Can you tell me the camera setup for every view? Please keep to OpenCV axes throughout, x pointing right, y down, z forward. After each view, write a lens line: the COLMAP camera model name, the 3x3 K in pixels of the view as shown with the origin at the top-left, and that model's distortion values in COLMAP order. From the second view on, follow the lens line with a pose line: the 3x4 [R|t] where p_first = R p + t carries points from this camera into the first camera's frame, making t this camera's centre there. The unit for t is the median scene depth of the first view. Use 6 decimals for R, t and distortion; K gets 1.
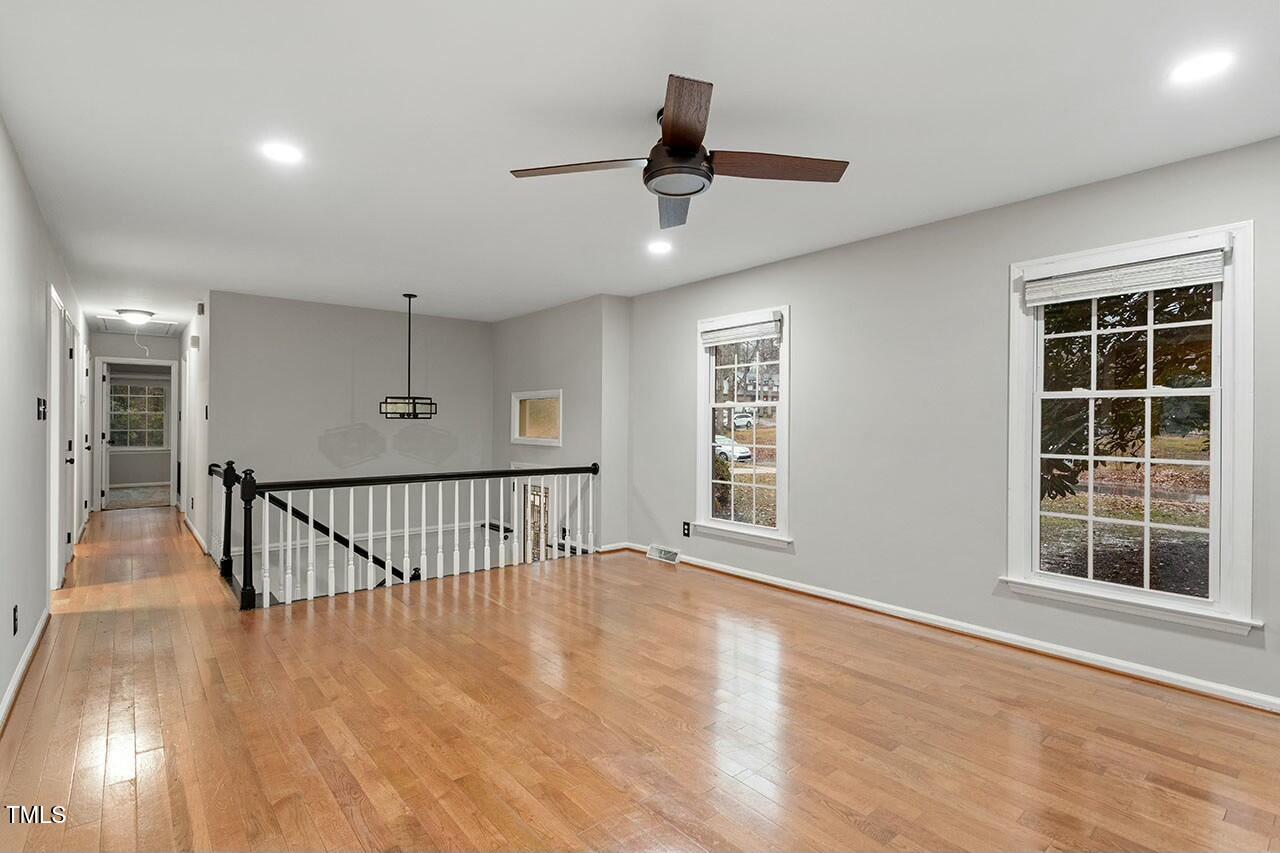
lens RADIAL K [[611.4, 0, 635.1], [0, 611.4, 423.7], [0, 0, 1]] dist [0.004442, -0.000063]
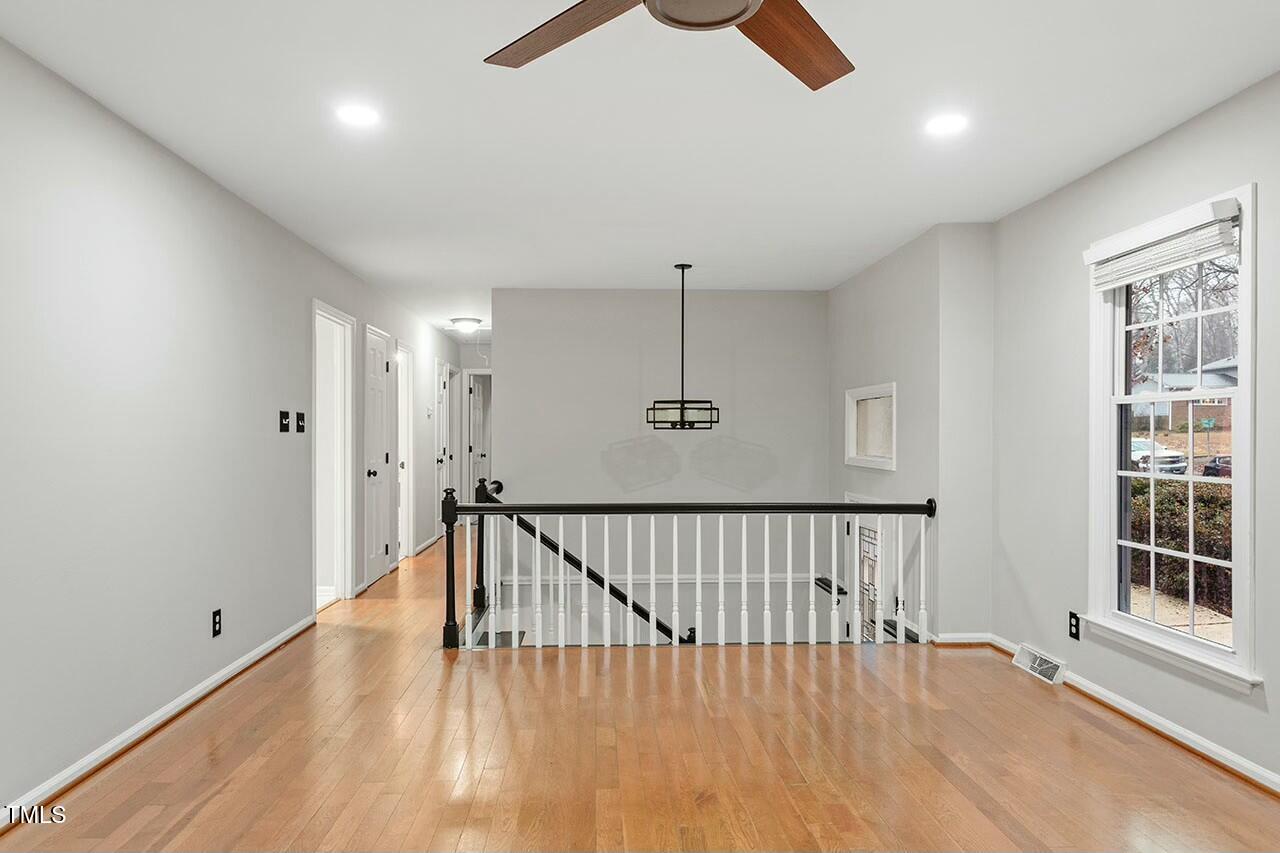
lens RADIAL K [[815.3, 0, 643.3], [0, 815.3, 438.2], [0, 0, 1]] dist [0.000150, 0.002092]
pose [[0.795172, 0.000214, -0.606385, 0.208667], [0.000544, 0.999999, 0.001066, 0.002180], [0.606384, -0.001178, 0.795171, 0.169202]]
